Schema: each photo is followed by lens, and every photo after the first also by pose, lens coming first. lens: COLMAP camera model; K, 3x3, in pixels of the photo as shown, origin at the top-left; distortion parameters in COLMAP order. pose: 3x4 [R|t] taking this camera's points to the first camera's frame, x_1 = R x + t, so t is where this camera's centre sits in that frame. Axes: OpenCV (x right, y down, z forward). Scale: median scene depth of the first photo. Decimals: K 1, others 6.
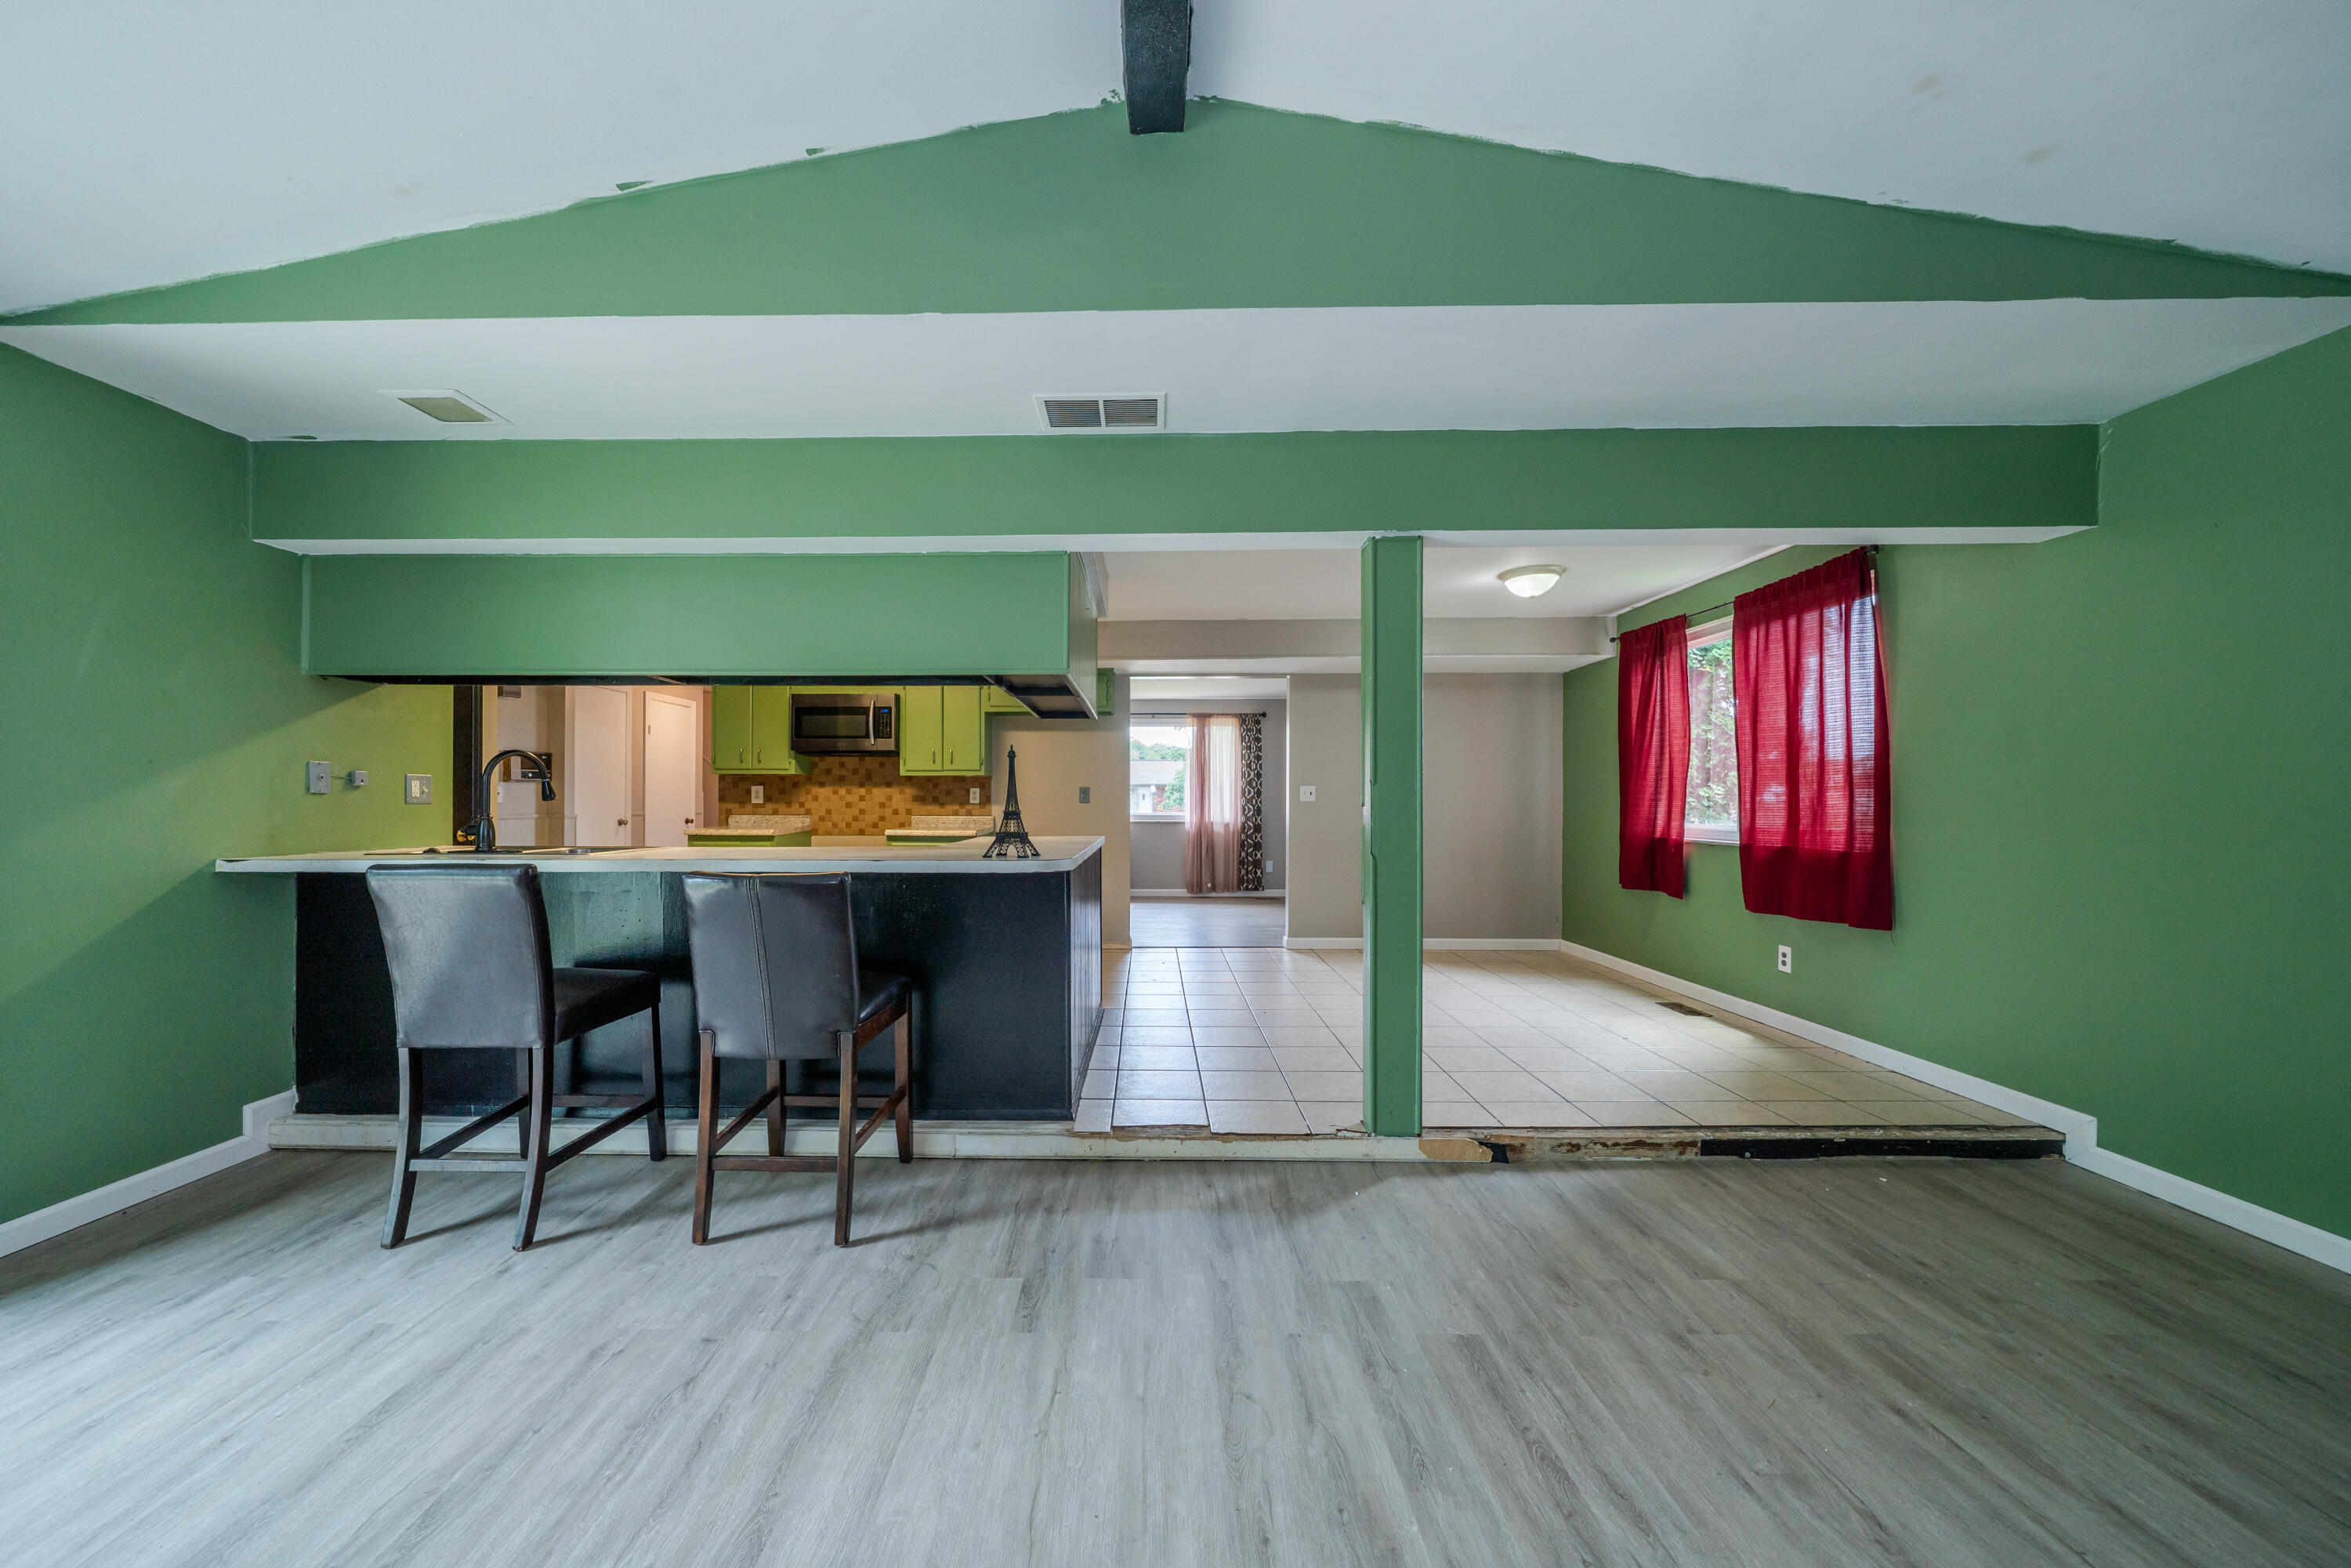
lens RADIAL K [[831.1, 0, 1137.9], [0, 831.1, 794.1], [0, 0, 1]] dist [-0.001808, -0.000220]
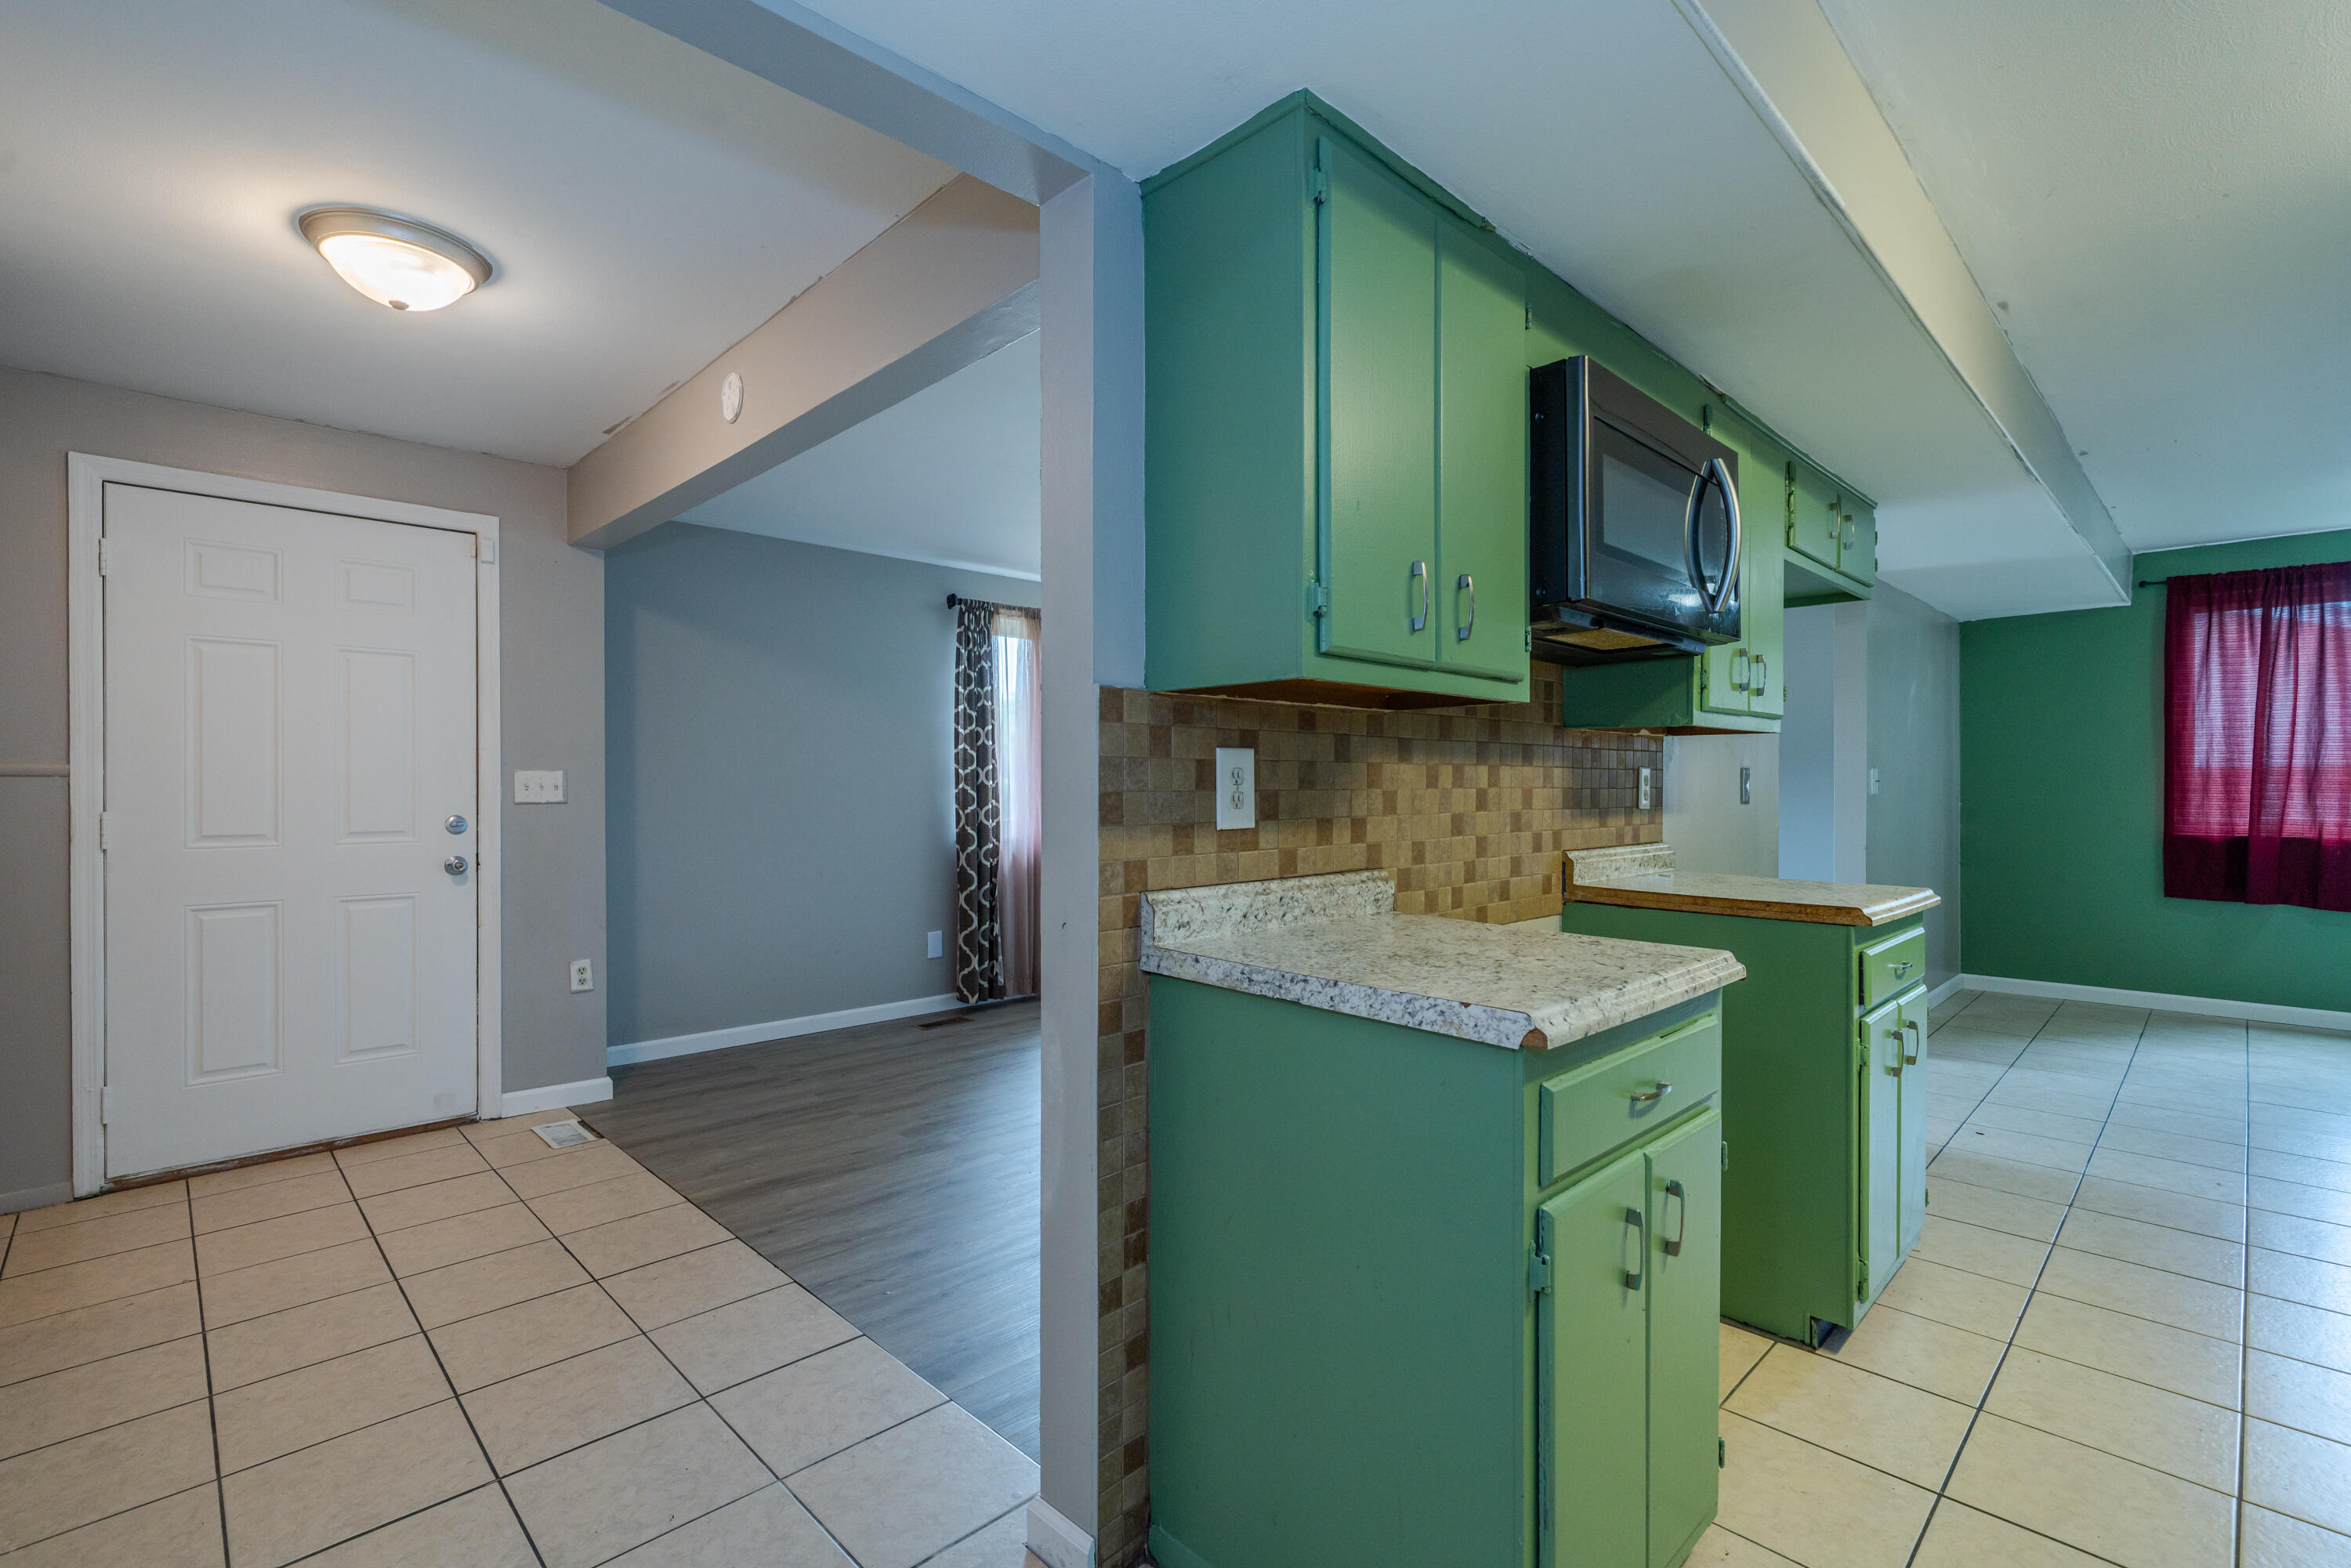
lens RADIAL K [[1059.3, 0, 1158.1], [0, 1059.3, 787.9], [0, 0, 1]] dist [0.000768, 0.000709]
pose [[0.698840, -0.005979, 0.715253, -0.679980], [-0.000521, 0.999961, 0.008868, -0.001912], [-0.715278, -0.006570, 0.698809, 0.844633]]
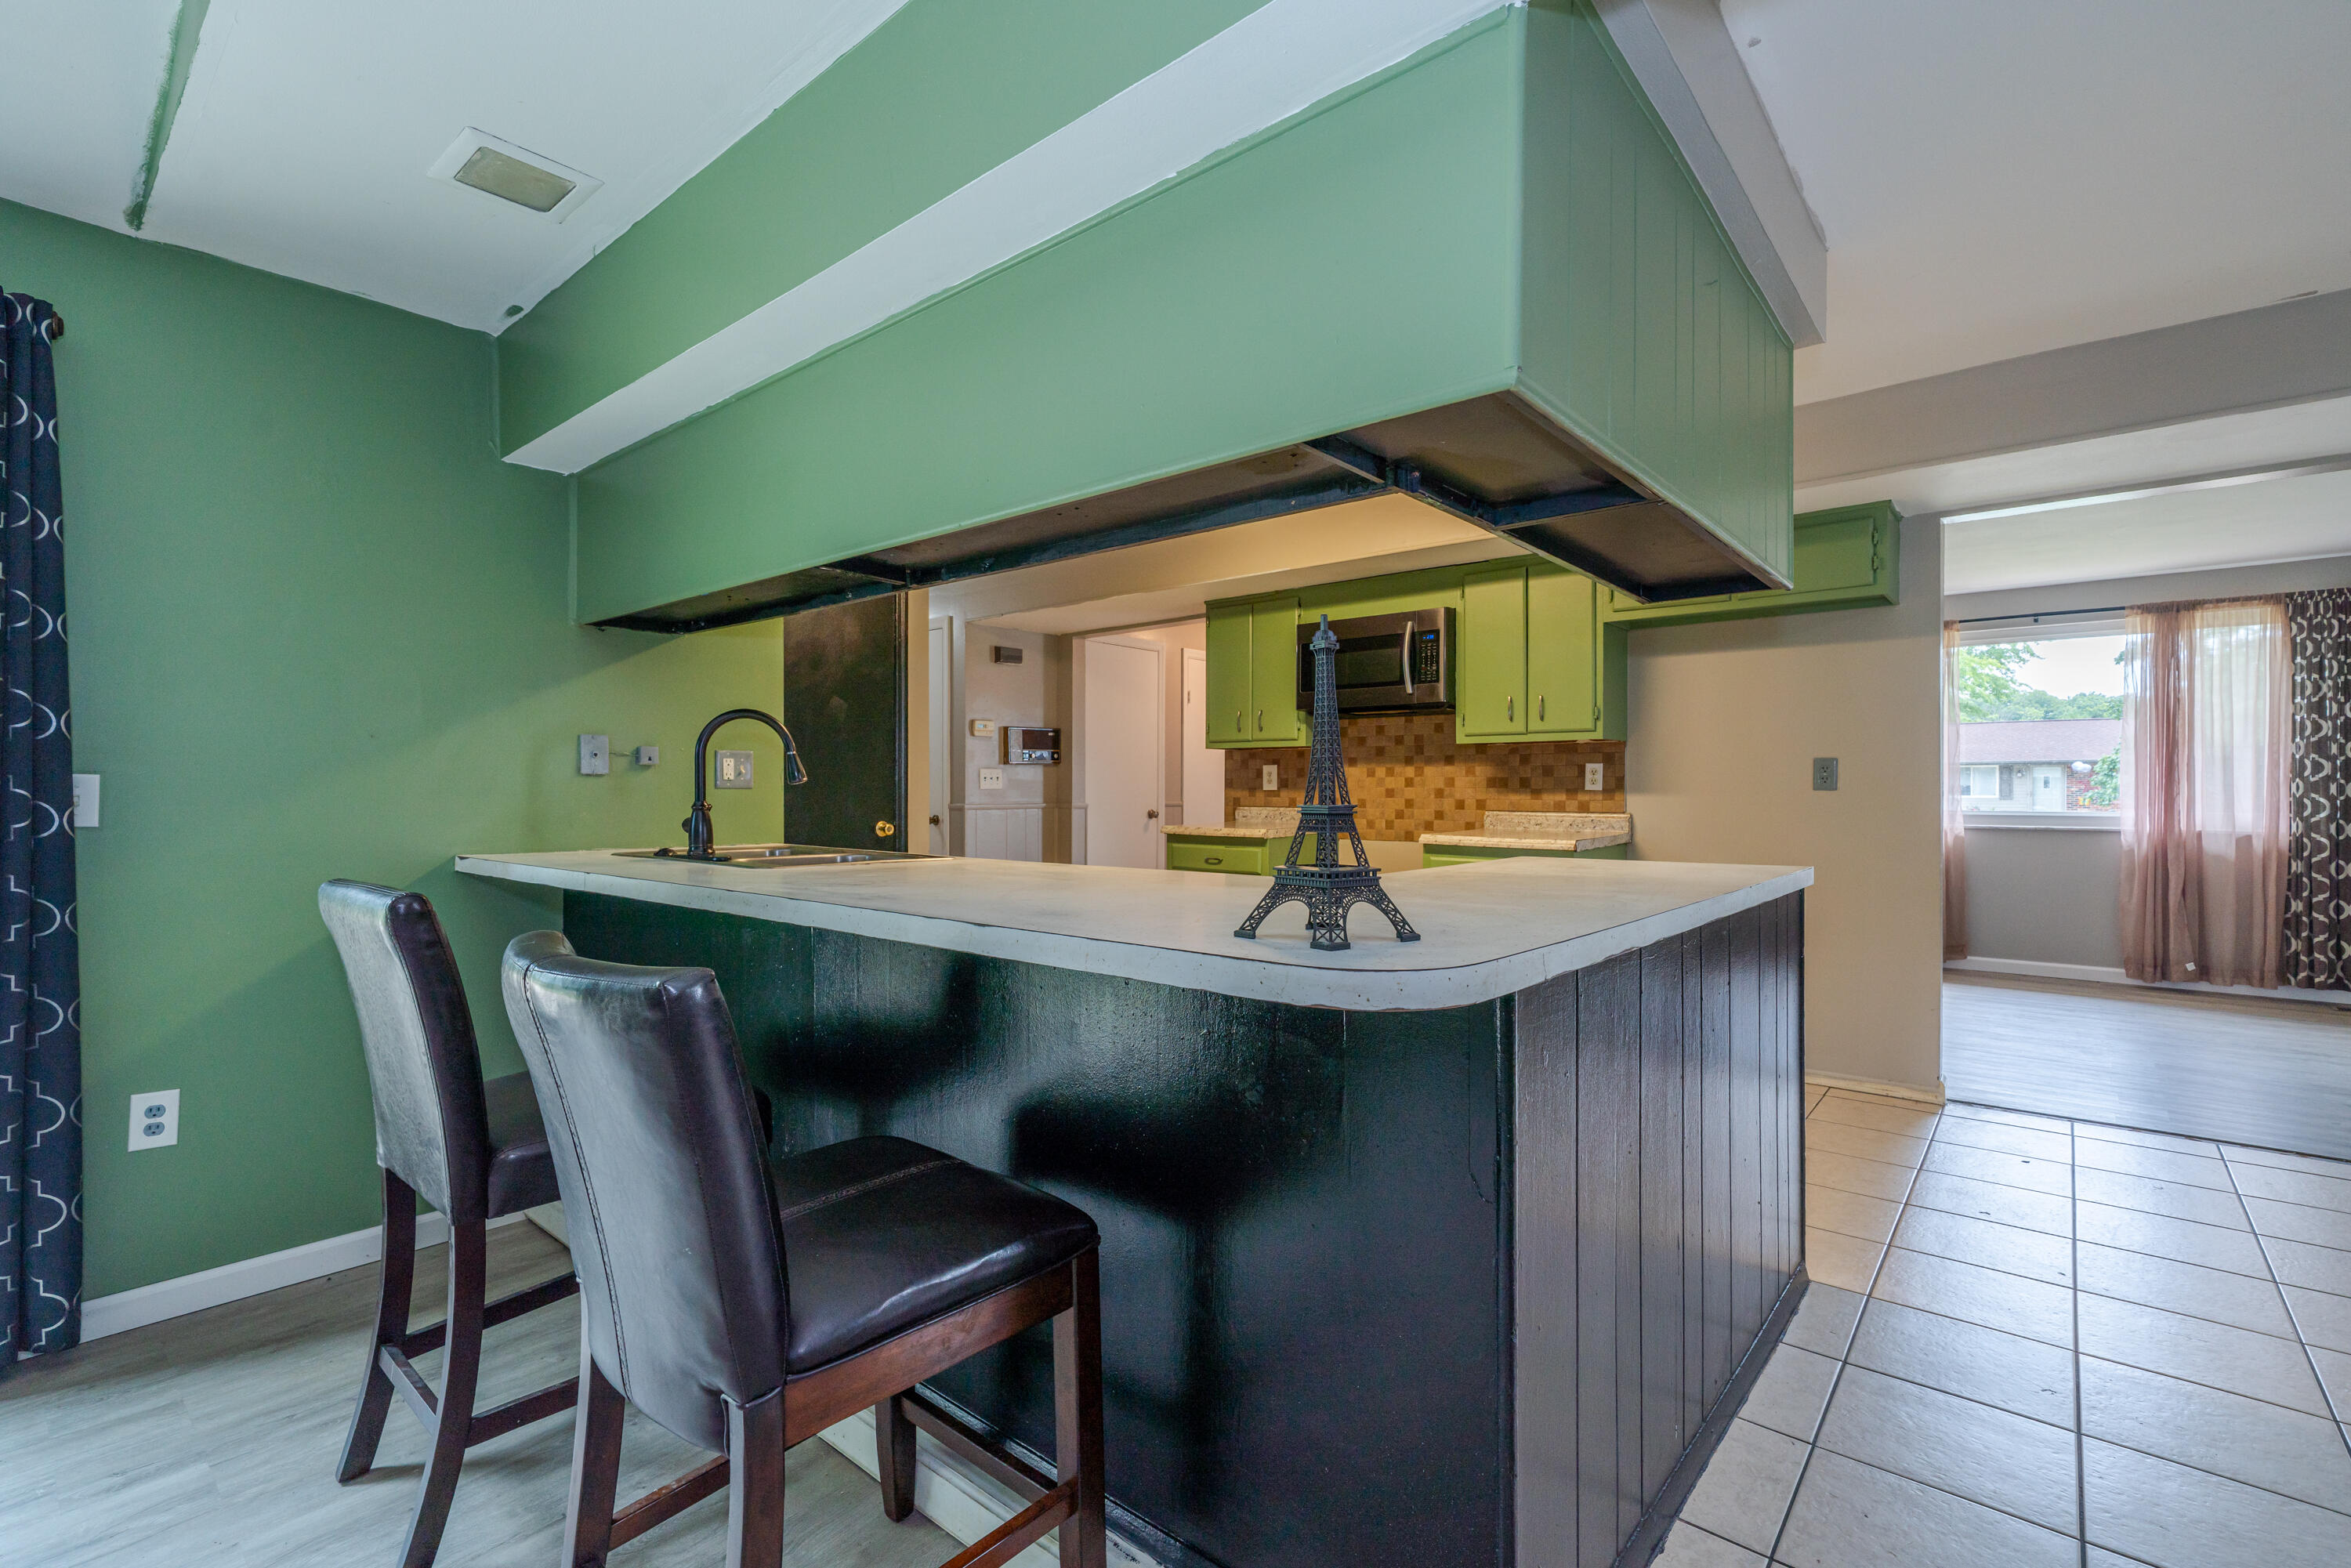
lens RADIAL K [[1059.3, 0, 1176.4], [0, 1059.3, 789.5], [0, 0, 1]] dist [0.000768, 0.000709]
pose [[0.771366, 0.000440, -0.636392, 0.040254], [0.004577, 0.999970, 0.006239, 0.004820], [0.636376, -0.007725, 0.771340, 0.280899]]
